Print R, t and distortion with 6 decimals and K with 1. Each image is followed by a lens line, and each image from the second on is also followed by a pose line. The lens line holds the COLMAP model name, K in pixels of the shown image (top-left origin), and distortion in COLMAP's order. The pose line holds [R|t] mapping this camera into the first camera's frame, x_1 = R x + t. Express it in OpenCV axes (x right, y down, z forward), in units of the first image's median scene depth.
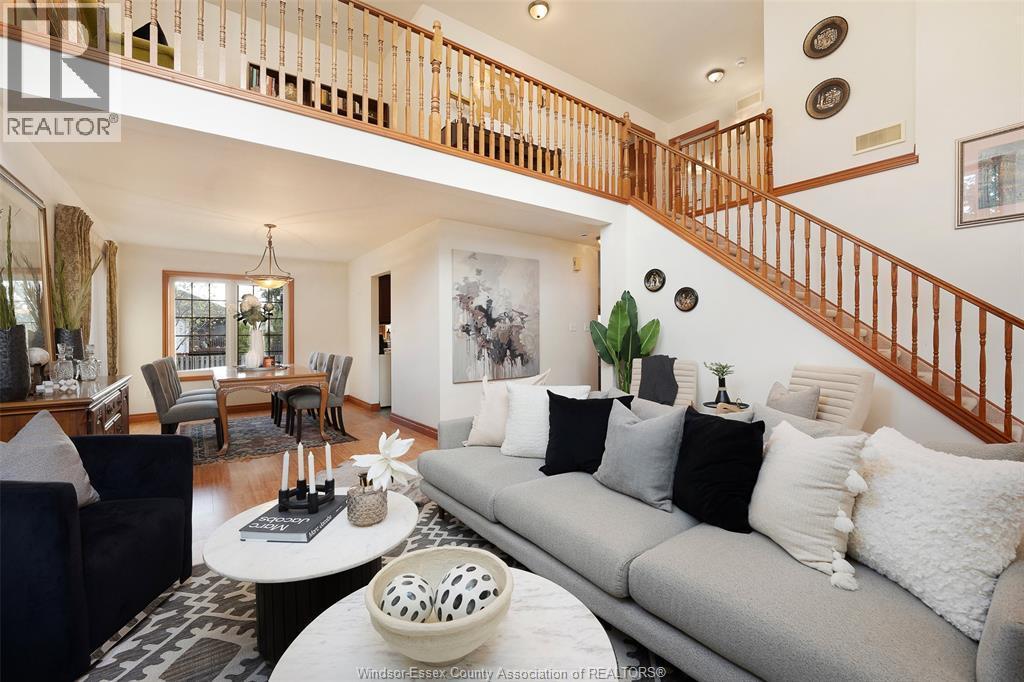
lens RADIAL K [[426.7, 0, 513.7], [0, 426.7, 335.3], [0, 0, 1]] dist [-0.020800, 0.001587]
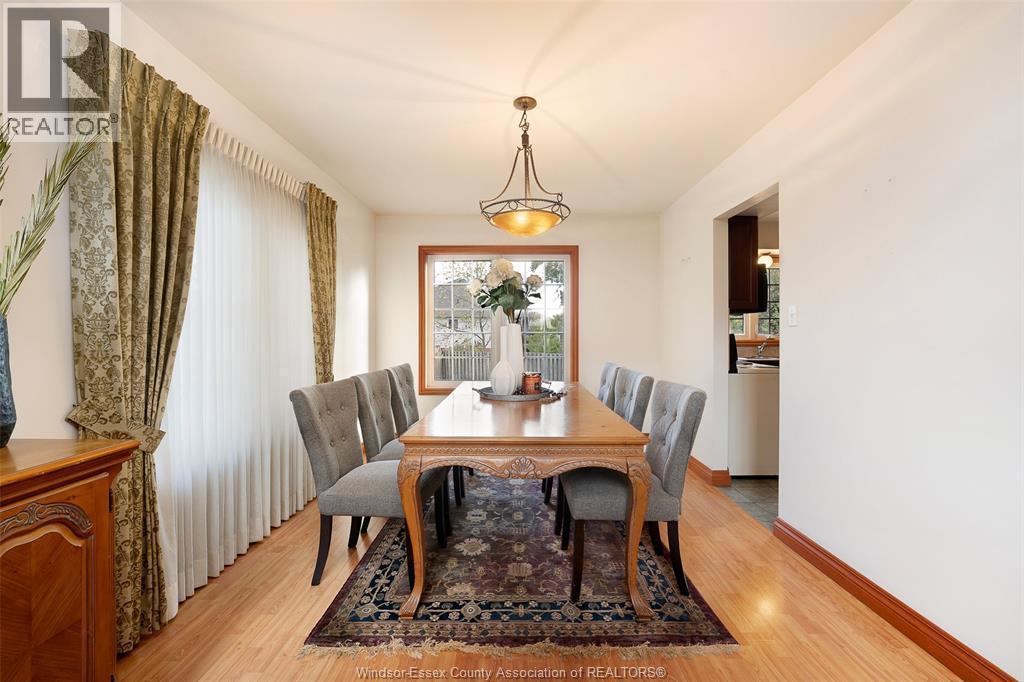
lens RADIAL K [[426.7, 0, 512.9], [0, 426.7, 333.1], [0, 0, 1]] dist [-0.020800, 0.001587]
pose [[0.796531, 0.007296, -0.604554, -0.284913], [-0.005713, 0.999973, 0.004541, -0.003211], [0.604571, -0.000163, 0.796552, 0.586568]]
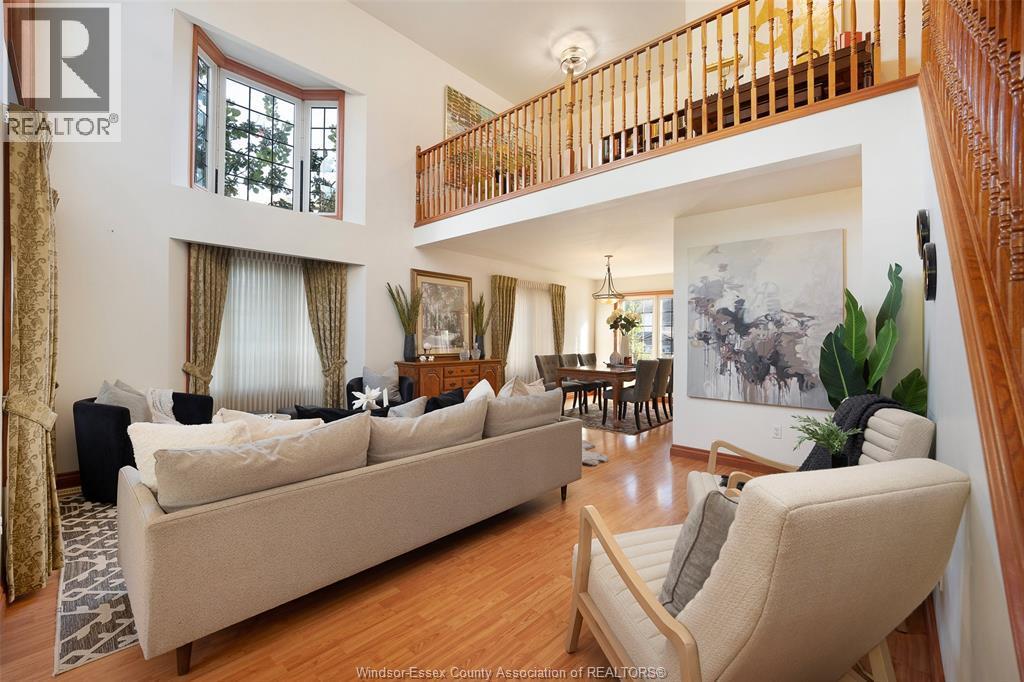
lens RADIAL K [[426.7, 0, 501.7], [0, 426.7, 336.2], [0, 0, 1]] dist [-0.020800, 0.001587]
pose [[0.175252, 0.007952, -0.984491, 0.631708], [-0.011565, 0.999915, 0.006018, -0.015846], [0.984456, 0.010331, 0.175329, 0.427417]]
